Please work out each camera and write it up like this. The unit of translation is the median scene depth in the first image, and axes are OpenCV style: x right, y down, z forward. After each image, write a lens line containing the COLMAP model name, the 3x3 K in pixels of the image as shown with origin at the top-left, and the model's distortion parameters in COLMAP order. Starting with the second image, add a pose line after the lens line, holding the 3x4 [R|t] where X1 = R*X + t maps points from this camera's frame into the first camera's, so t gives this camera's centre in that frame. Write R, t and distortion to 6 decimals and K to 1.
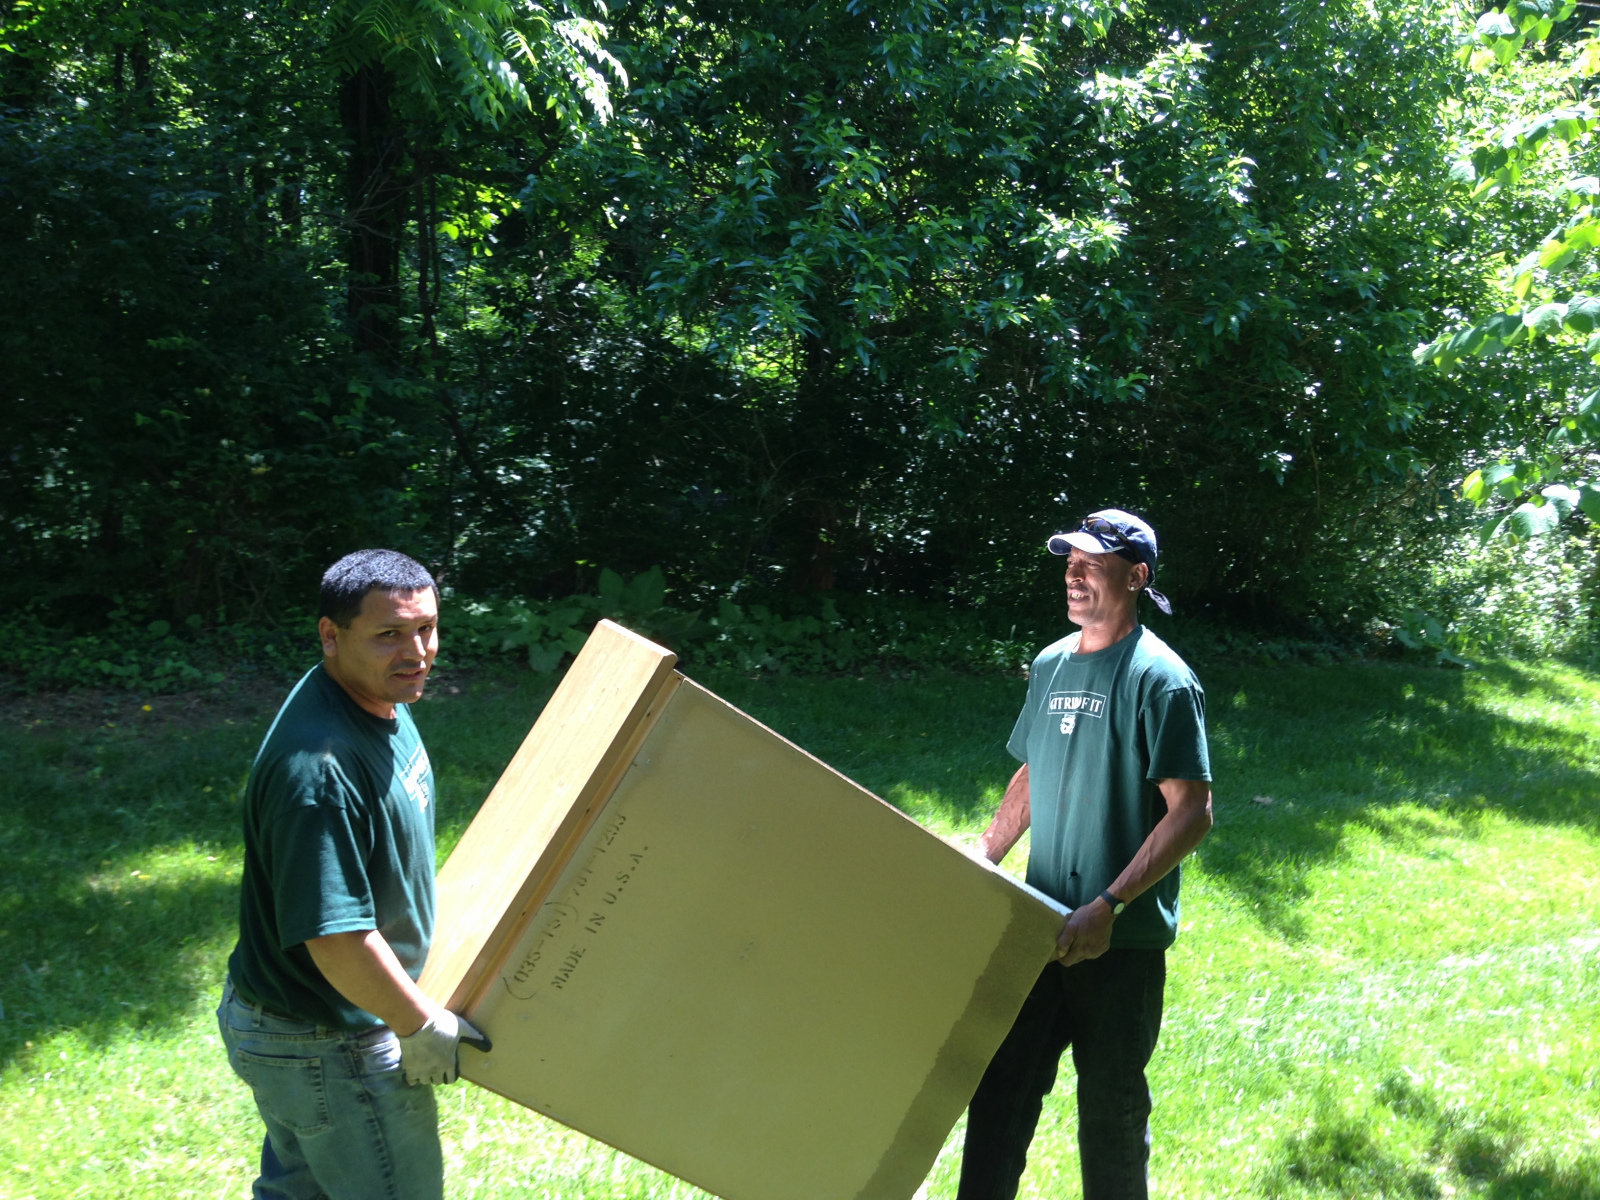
lens RADIAL K [[1474.4, 0, 799.4], [0, 1474.4, 675.2], [0, 0, 1]] dist [0.105140, -0.221643]
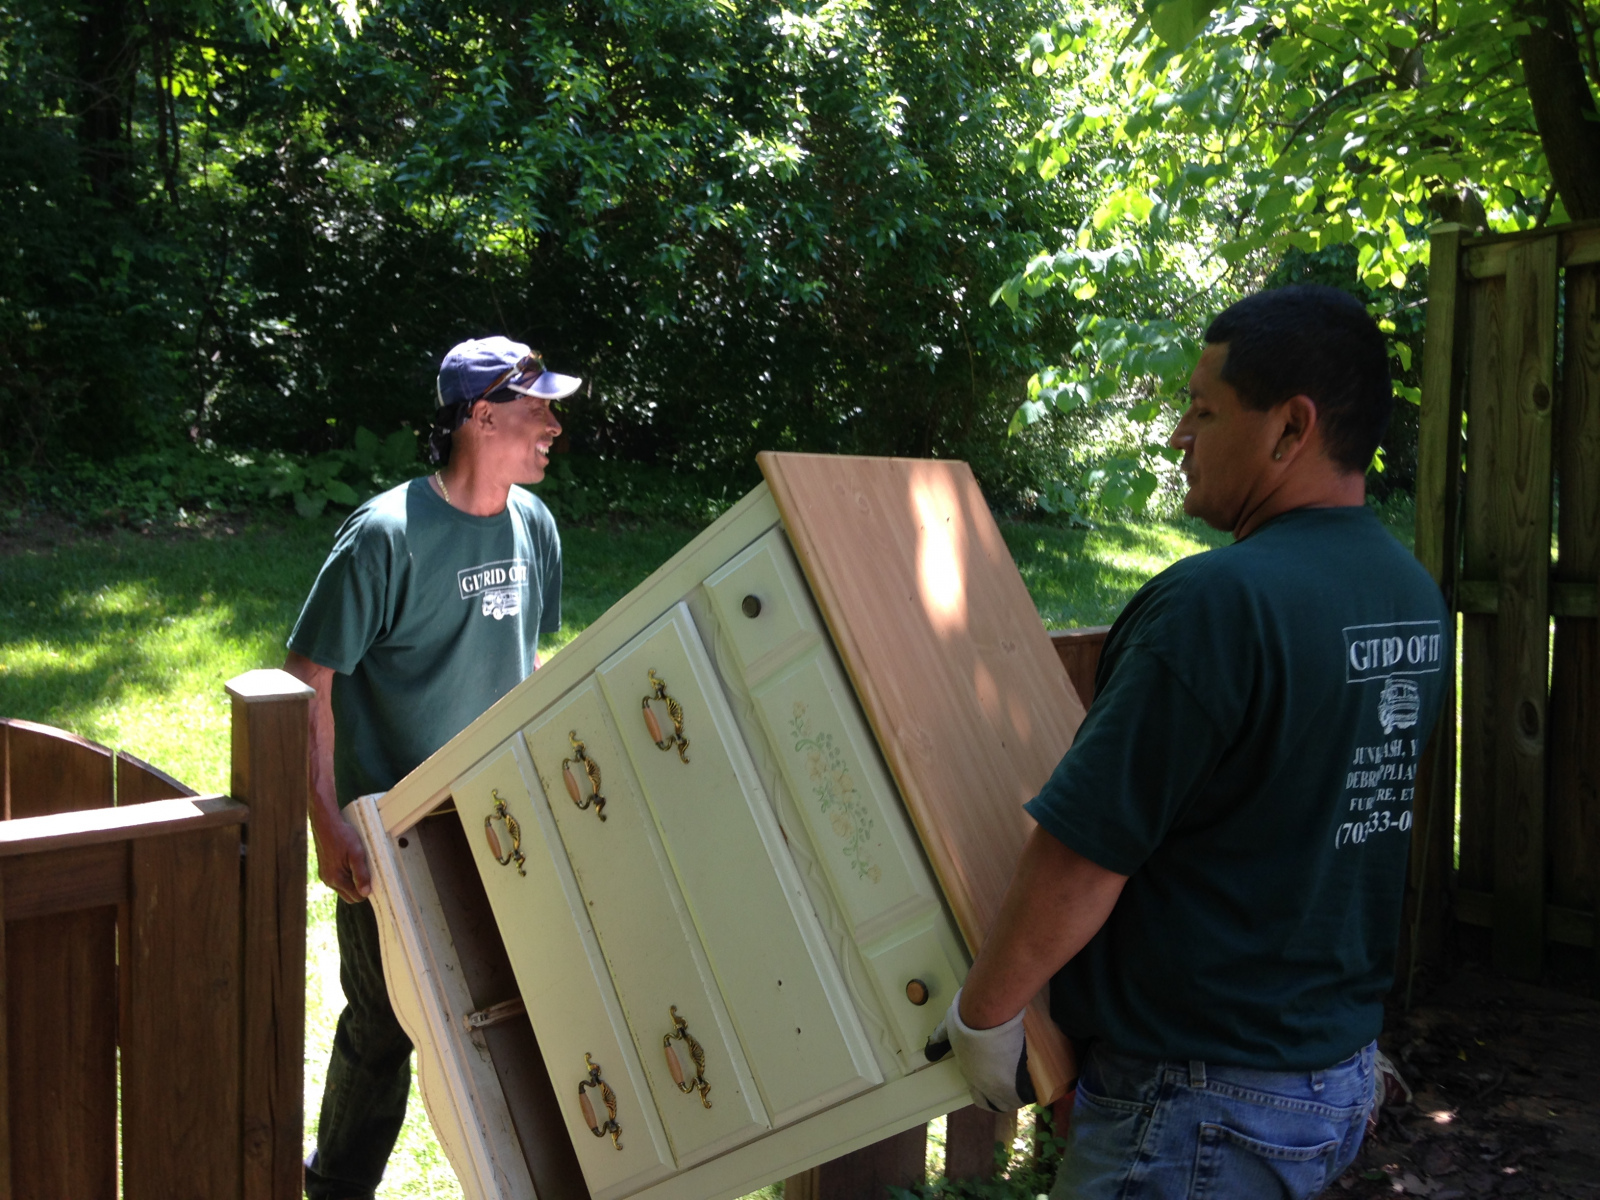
lens RADIAL K [[1517.7, 0, 860.4], [0, 1517.7, 745.2], [0, 0, 1]] dist [0.129405, -0.198908]
pose [[0.978458, -0.020939, 0.205382, -0.005033], [-0.003615, 0.992953, 0.118454, 0.031388], [-0.206415, -0.116645, 0.971487, -0.272847]]
